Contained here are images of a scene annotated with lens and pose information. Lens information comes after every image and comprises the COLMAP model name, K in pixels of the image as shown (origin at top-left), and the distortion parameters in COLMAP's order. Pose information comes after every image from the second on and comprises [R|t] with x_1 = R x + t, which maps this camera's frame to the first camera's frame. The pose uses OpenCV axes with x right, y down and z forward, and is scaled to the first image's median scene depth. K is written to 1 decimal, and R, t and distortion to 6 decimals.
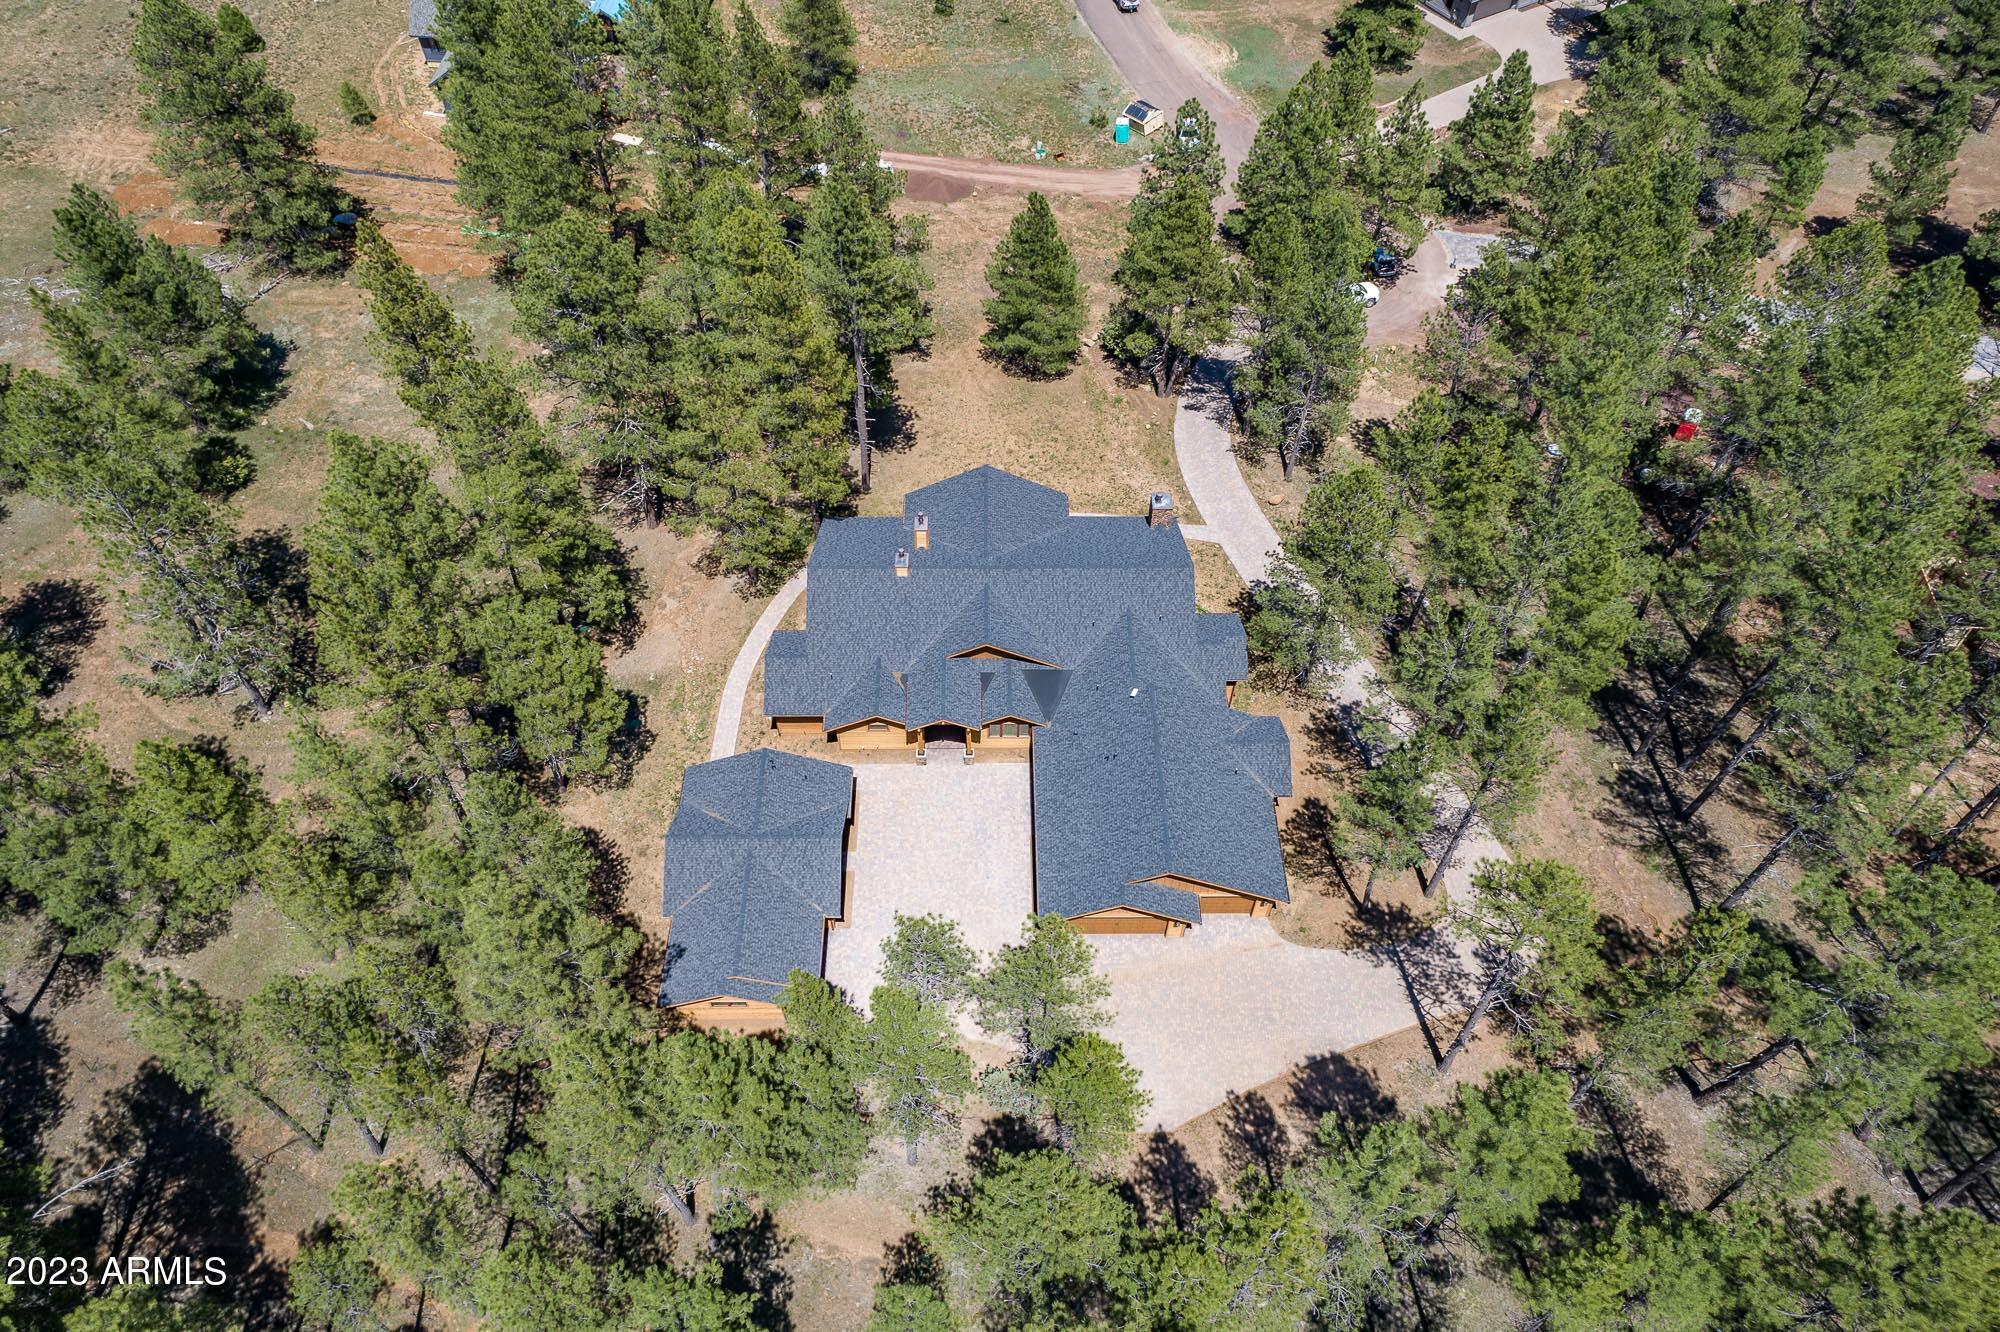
lens RADIAL K [[1360.1, 0, 1003.8], [0, 1360.1, 726.7], [0, 0, 1]] dist [0.047860, 0.003729]
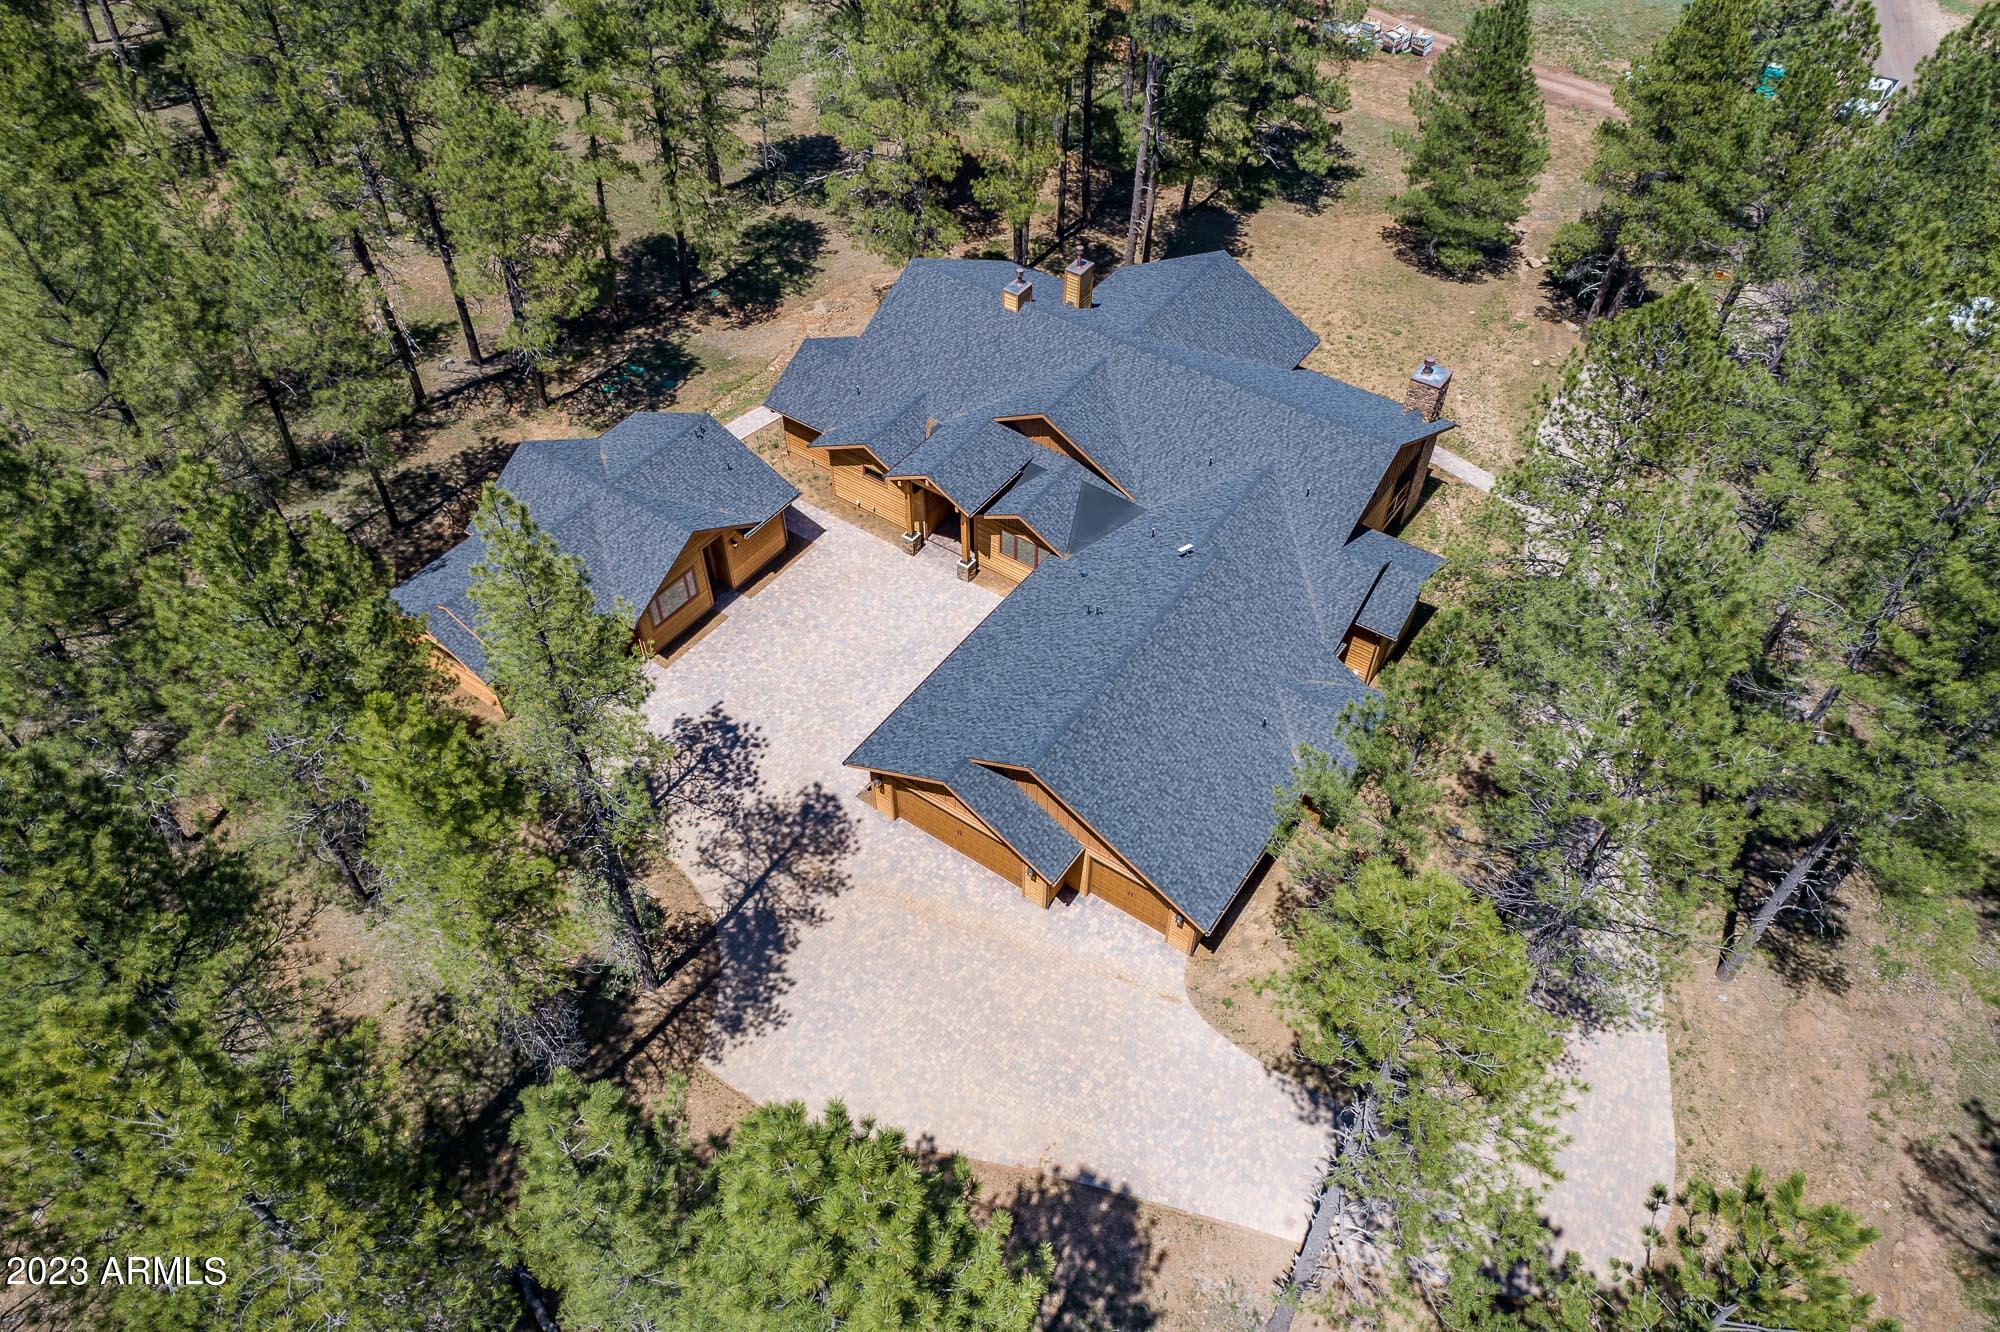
lens RADIAL K [[1360.1, 0, 1003.8], [0, 1360.1, 726.7], [0, 0, 1]] dist [0.047860, 0.003729]
pose [[0.806670, 0.433602, -0.401589, 0.309618], [-0.474993, 0.879981, -0.003986, 0.087992], [0.351662, 0.193967, 0.915811, 0.390045]]
